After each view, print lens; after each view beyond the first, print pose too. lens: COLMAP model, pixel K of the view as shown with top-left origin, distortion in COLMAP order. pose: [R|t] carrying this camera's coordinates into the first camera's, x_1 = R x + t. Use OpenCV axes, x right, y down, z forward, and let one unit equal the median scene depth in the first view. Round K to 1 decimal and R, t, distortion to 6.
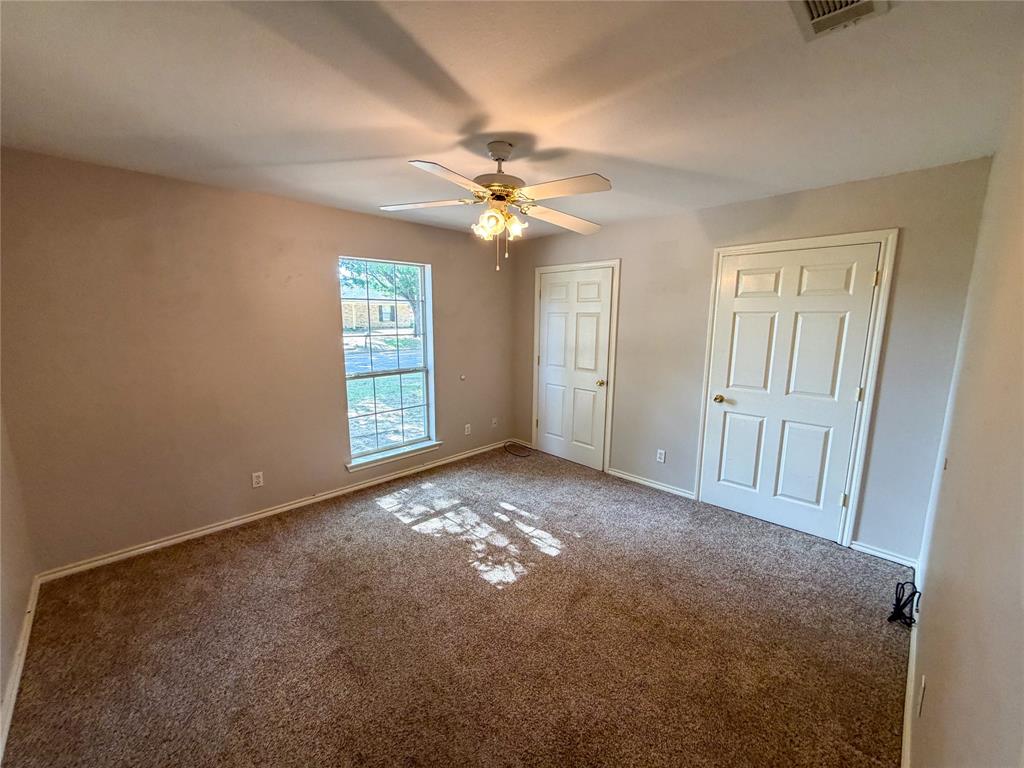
lens RADIAL K [[409.7, 0, 512.0], [0, 409.7, 384.0], [0, 0, 1]] dist [0.012741, 0.000062]
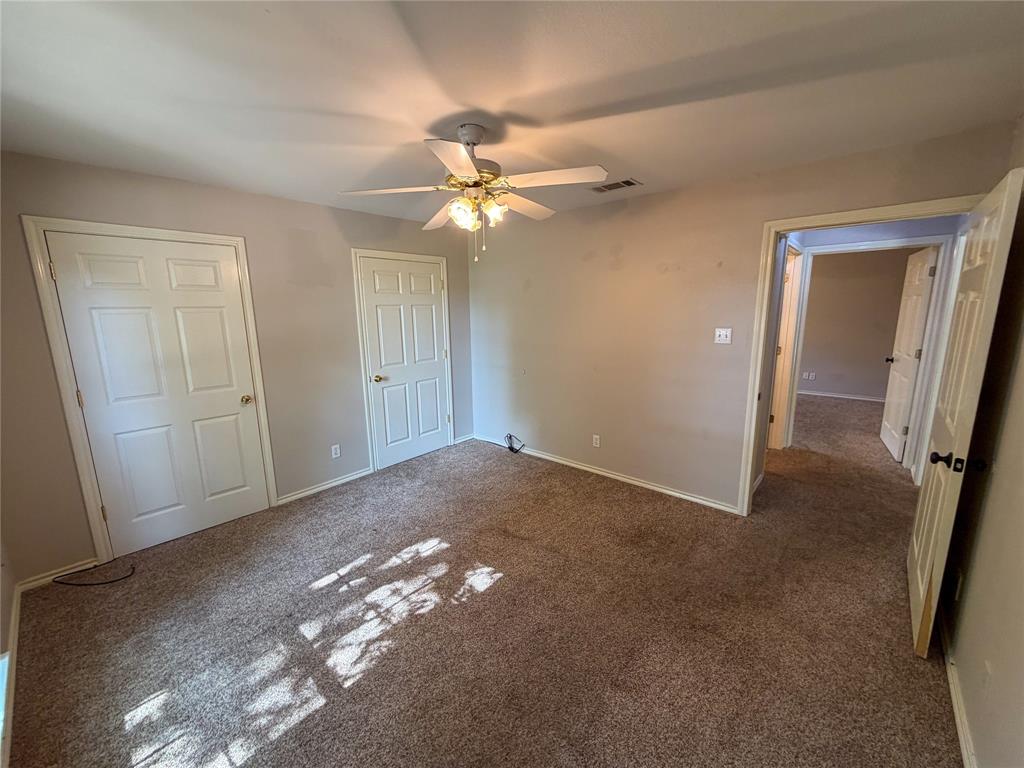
lens RADIAL K [[408.0, 0, 506.4], [0, 408.0, 384.6], [0, 0, 1]] dist [-0.001371, -0.000047]
pose [[-0.063855, -0.190421, 0.979624, -0.687068], [0.174005, 0.964466, 0.198817, -0.120091], [-0.982672, 0.183155, -0.028452, 0.682159]]
